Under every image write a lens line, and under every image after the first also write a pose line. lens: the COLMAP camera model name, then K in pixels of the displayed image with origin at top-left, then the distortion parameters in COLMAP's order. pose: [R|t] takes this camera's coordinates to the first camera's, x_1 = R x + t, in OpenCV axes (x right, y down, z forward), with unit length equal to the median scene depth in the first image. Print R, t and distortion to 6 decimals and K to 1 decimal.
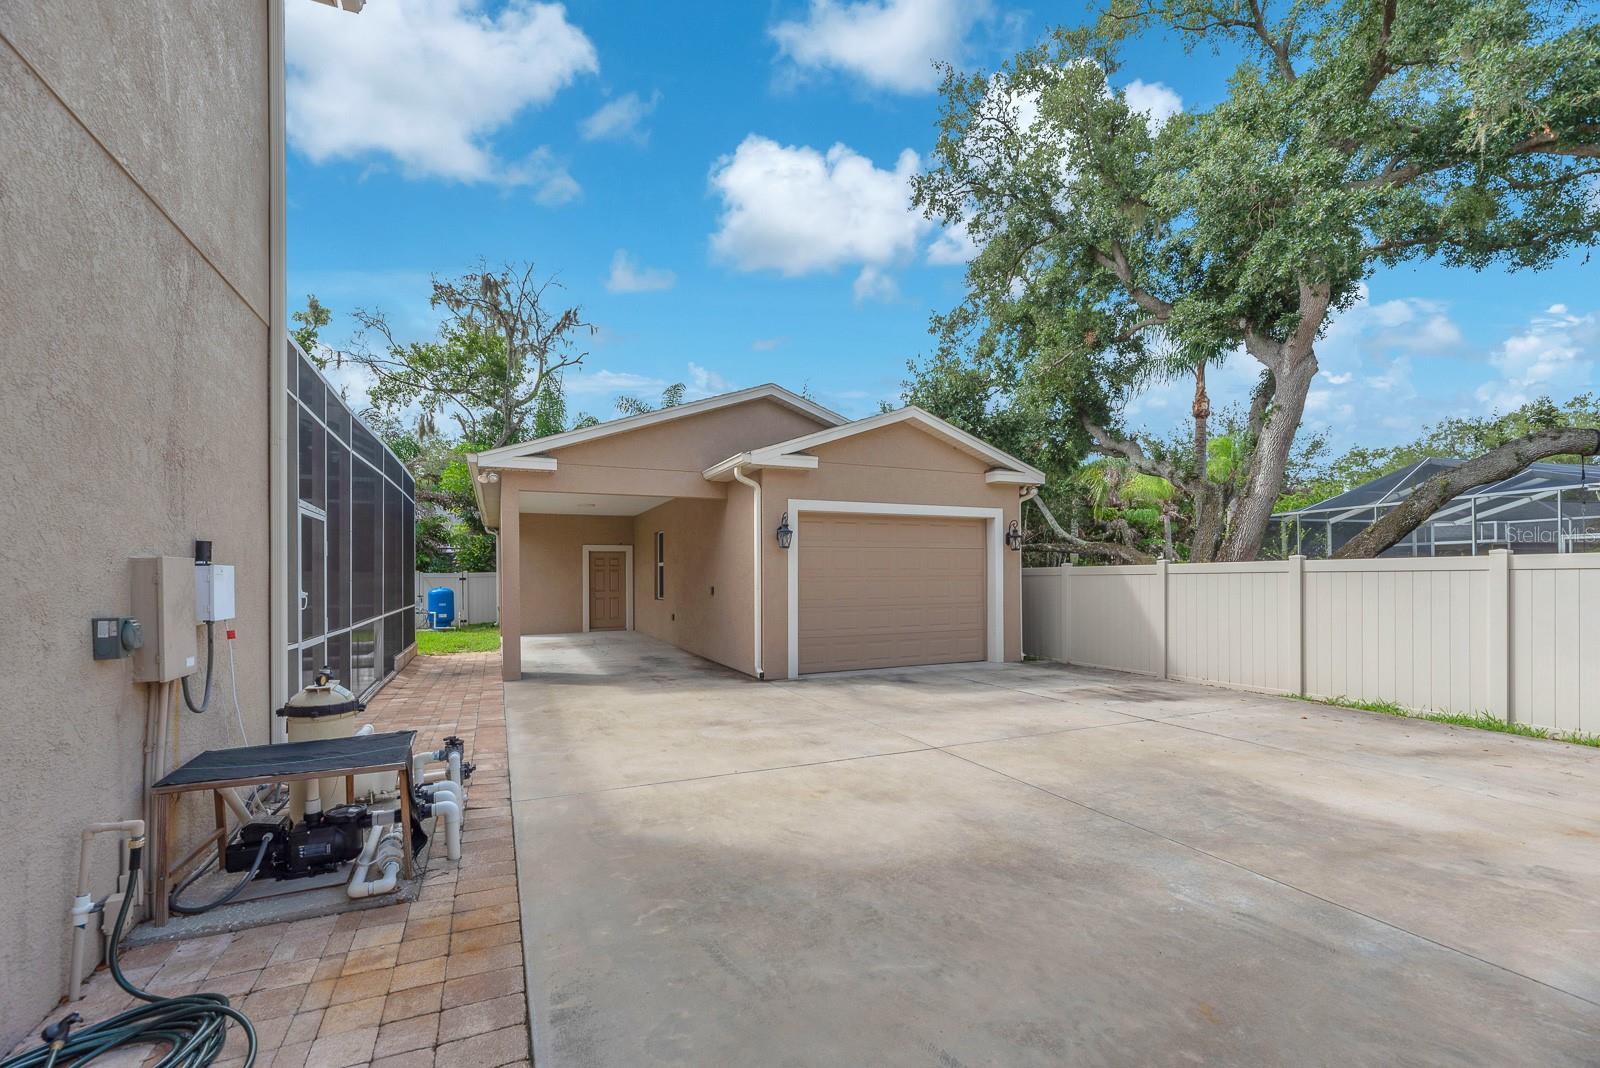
lens RADIAL K [[658.5, 0, 783.6], [0, 658.5, 575.3], [0, 0, 1]] dist [-0.001941, -0.000087]
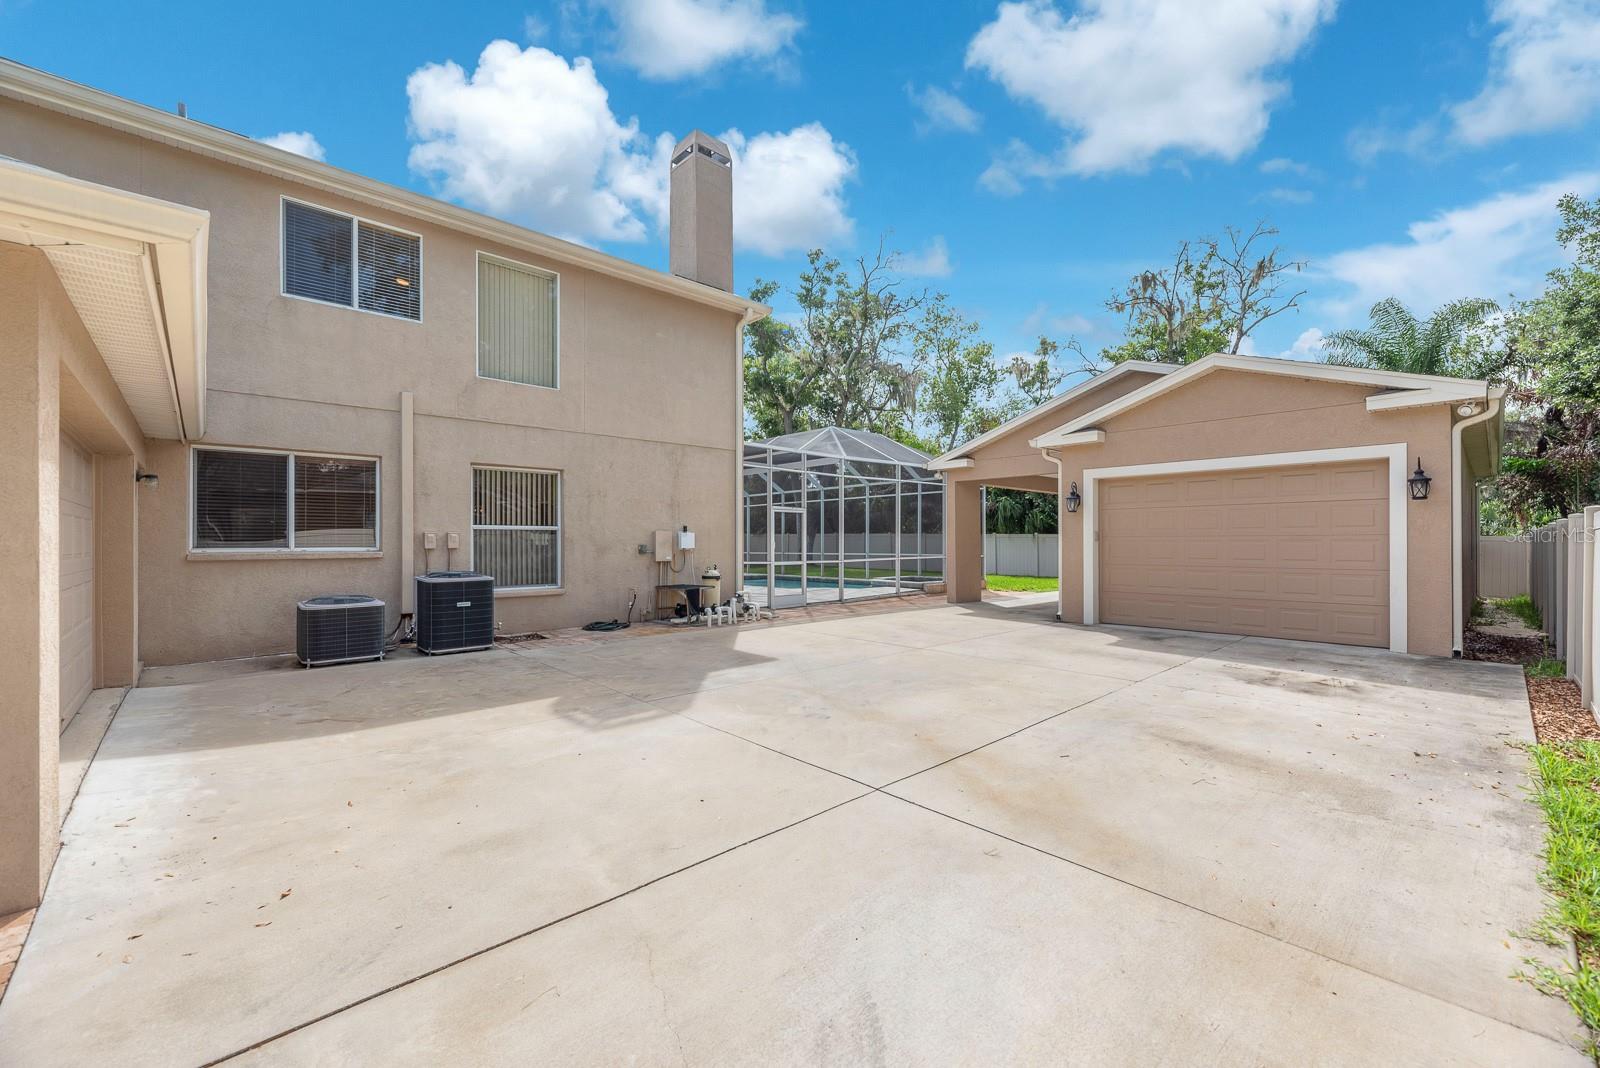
lens RADIAL K [[644.7, 0, 800.0], [0, 644.7, 534.0], [0, 0, 1]] dist [-0.001336, -0.000047]
pose [[0.326816, -0.003781, -0.945080, 1.110617], [-0.000279, 0.999992, -0.004097, 0.004041], [0.945088, 0.001603, 0.326812, 0.181990]]
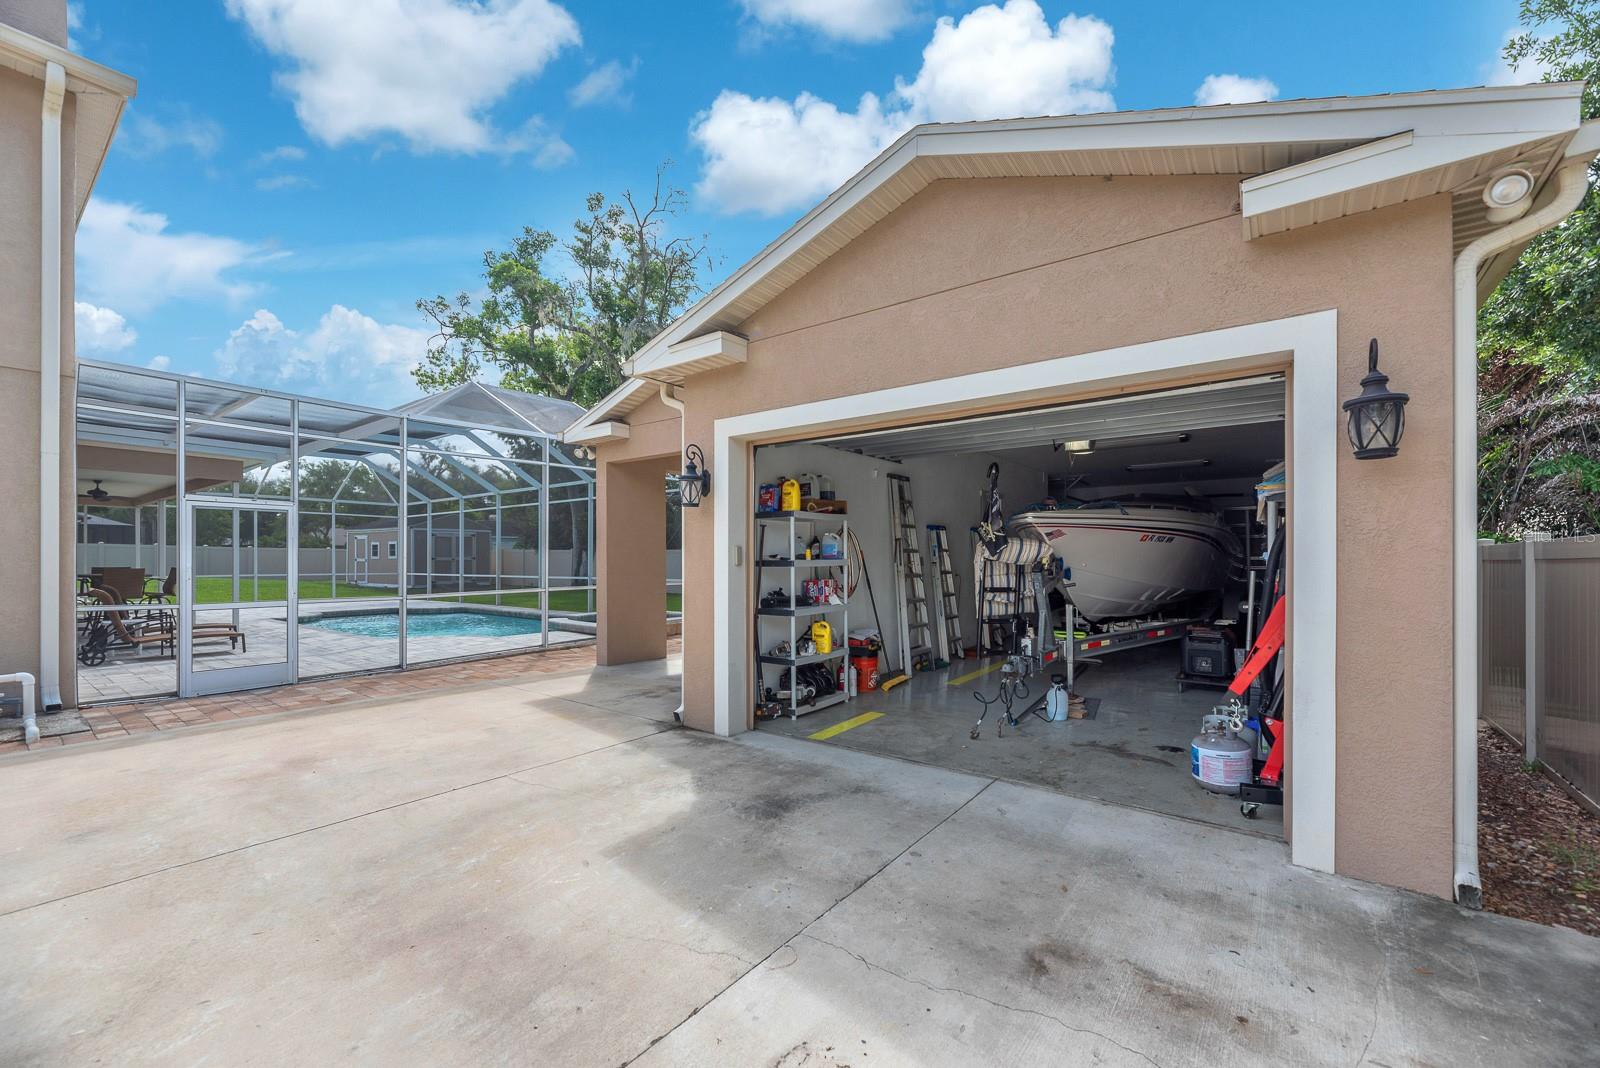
lens RADIAL K [[658.0, 0, 797.2], [0, 658.0, 549.9], [0, 0, 1]] dist [-0.001806, -0.000082]
pose [[0.485059, -0.003394, -0.874475, 0.652485], [-0.001656, 0.999987, -0.004799, 0.000073], [0.874480, 0.003776, 0.485047, 0.944965]]
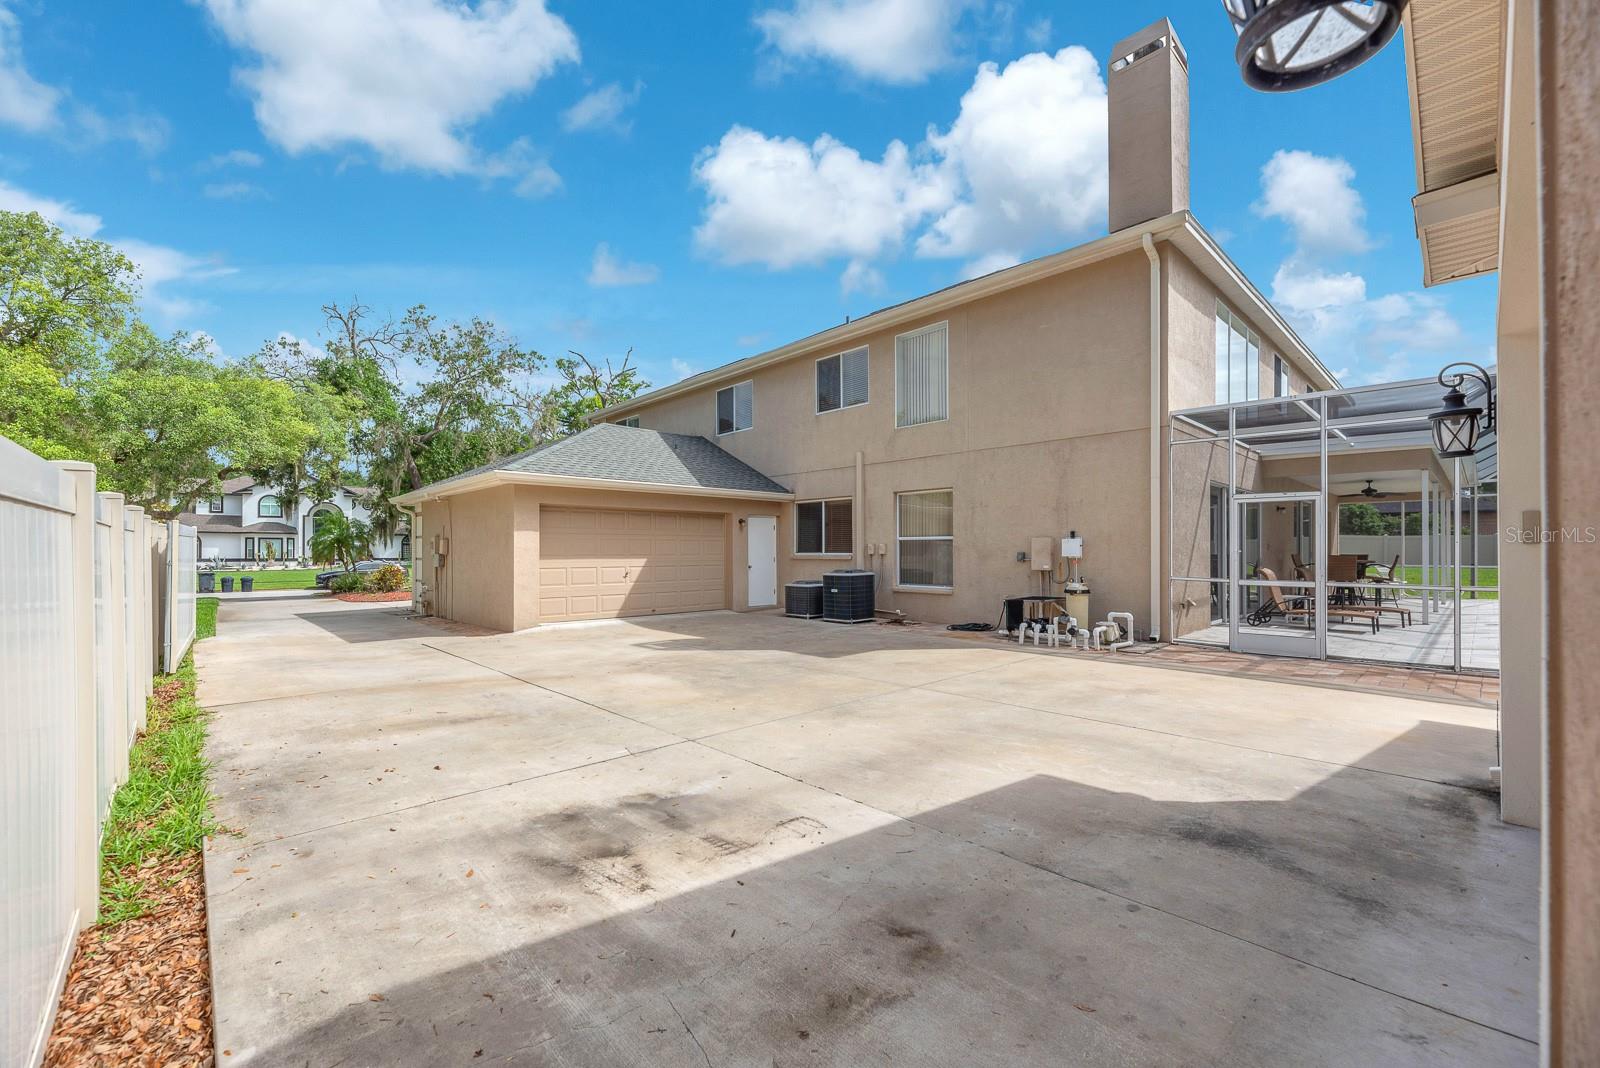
lens RADIAL K [[658.0, 0, 797.2], [0, 658.0, 549.9], [0, 0, 1]] dist [-0.001806, -0.000082]
pose [[-0.942143, 0.006456, -0.335148, 0.586918], [0.007095, 0.999975, -0.000683, 0.013358], [0.335135, -0.003021, -0.942165, 1.461786]]
